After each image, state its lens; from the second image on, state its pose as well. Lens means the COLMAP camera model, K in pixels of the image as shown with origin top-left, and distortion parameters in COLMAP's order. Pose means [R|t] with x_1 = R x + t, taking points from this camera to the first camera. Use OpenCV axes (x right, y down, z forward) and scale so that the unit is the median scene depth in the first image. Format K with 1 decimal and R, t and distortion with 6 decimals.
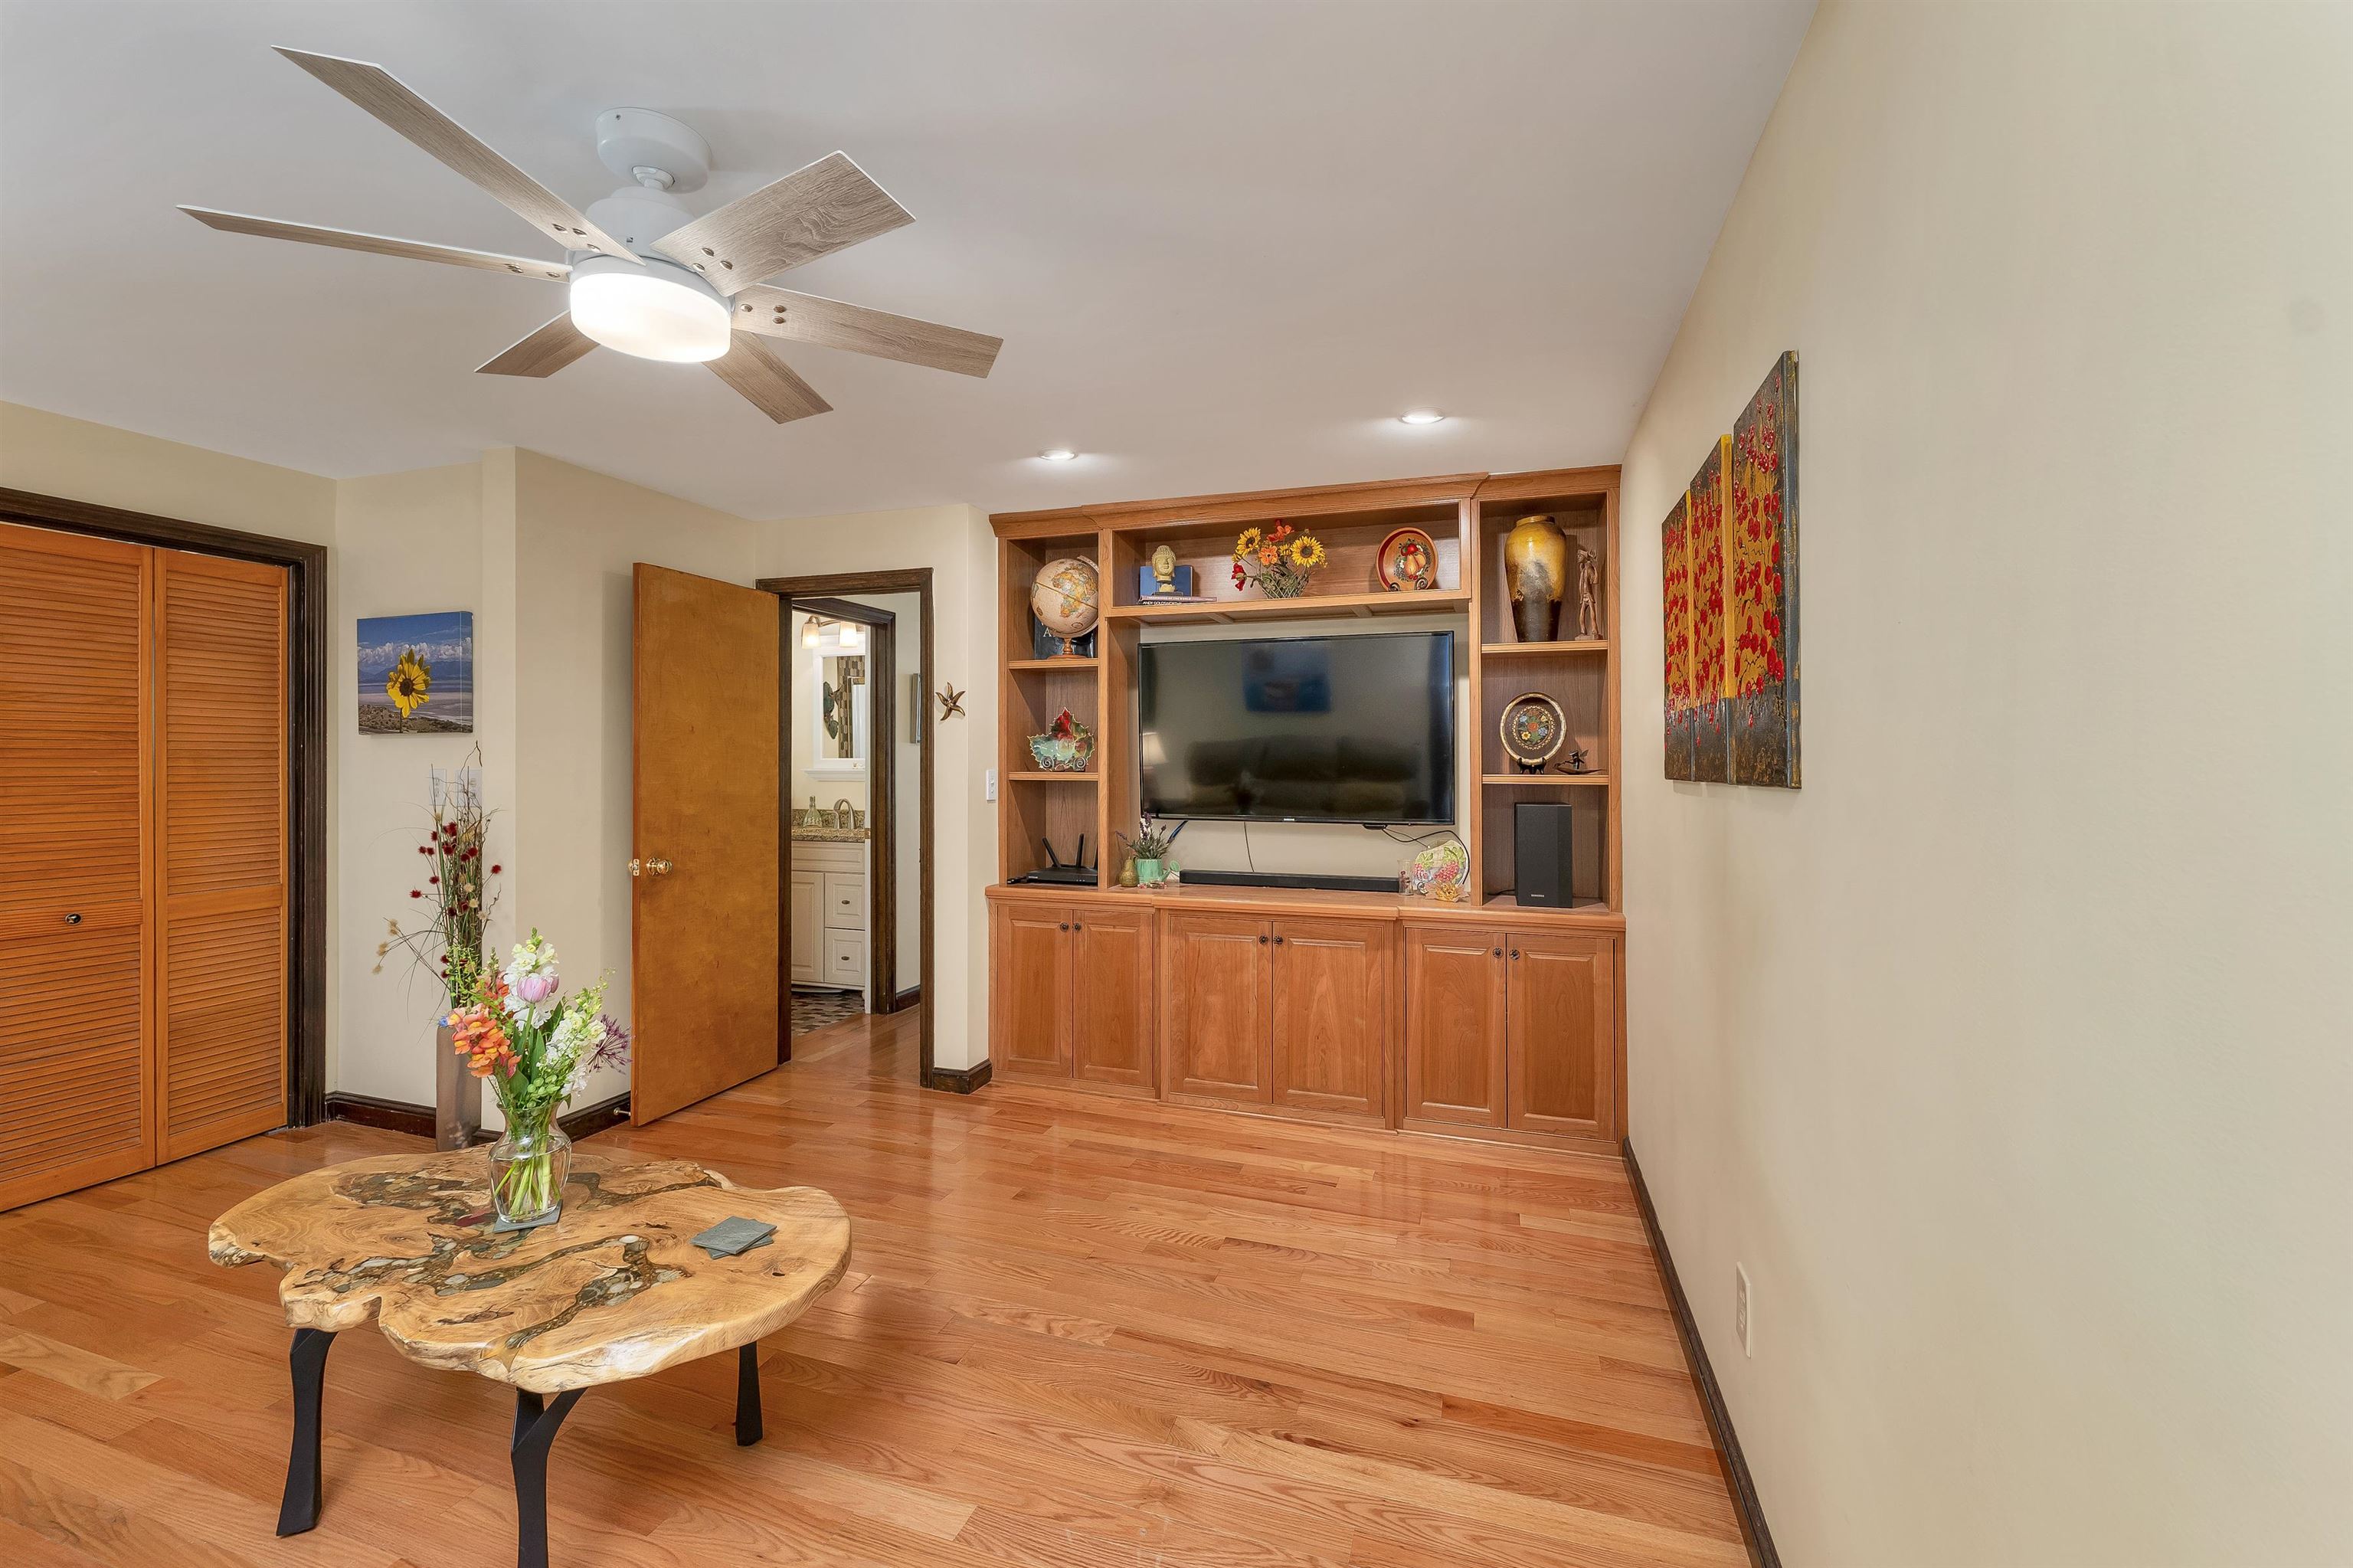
lens RADIAL K [[995.4, 0, 1169.2], [0, 995.4, 762.1], [0, 0, 1]] dist [0.001262, 0.000142]
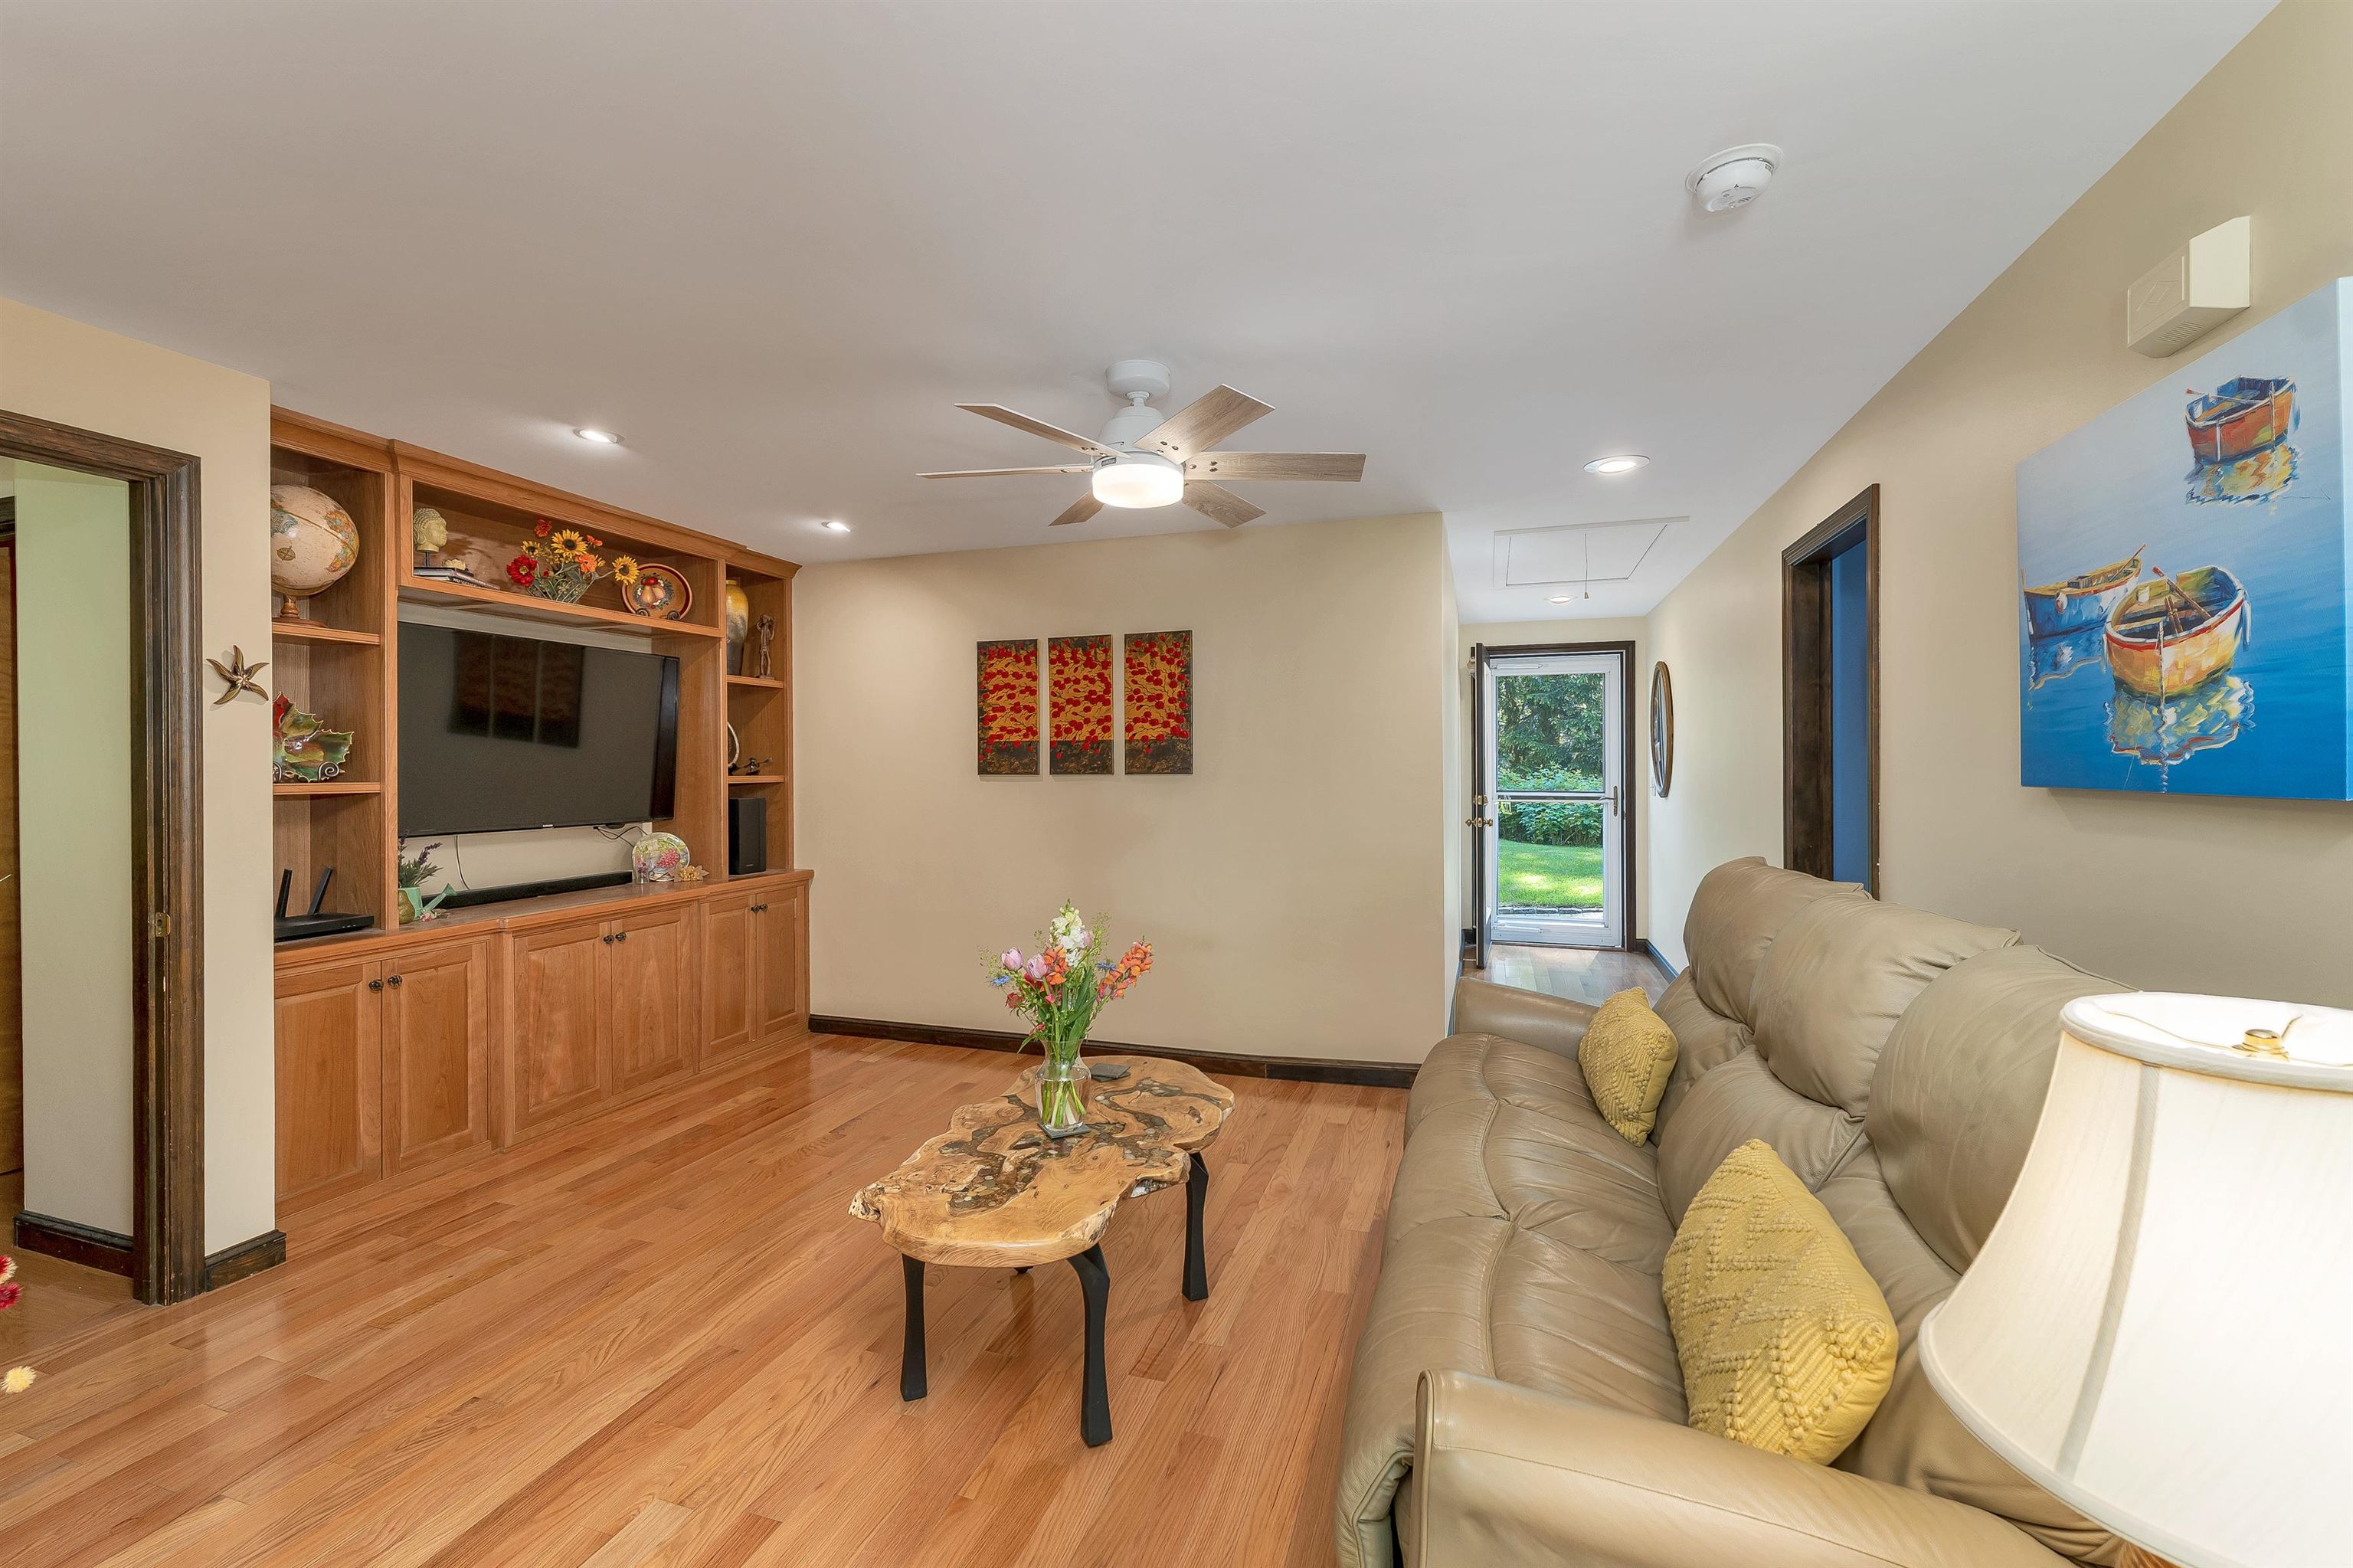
lens RADIAL K [[995.4, 0, 1166.9], [0, 995.4, 774.5], [0, 0, 1]] dist [0.001262, 0.000142]
pose [[-0.021222, -0.011423, 0.999710, -0.908306], [-0.000640, 0.999935, 0.011412, -0.004911], [-0.999775, -0.000398, -0.021228, 0.425469]]
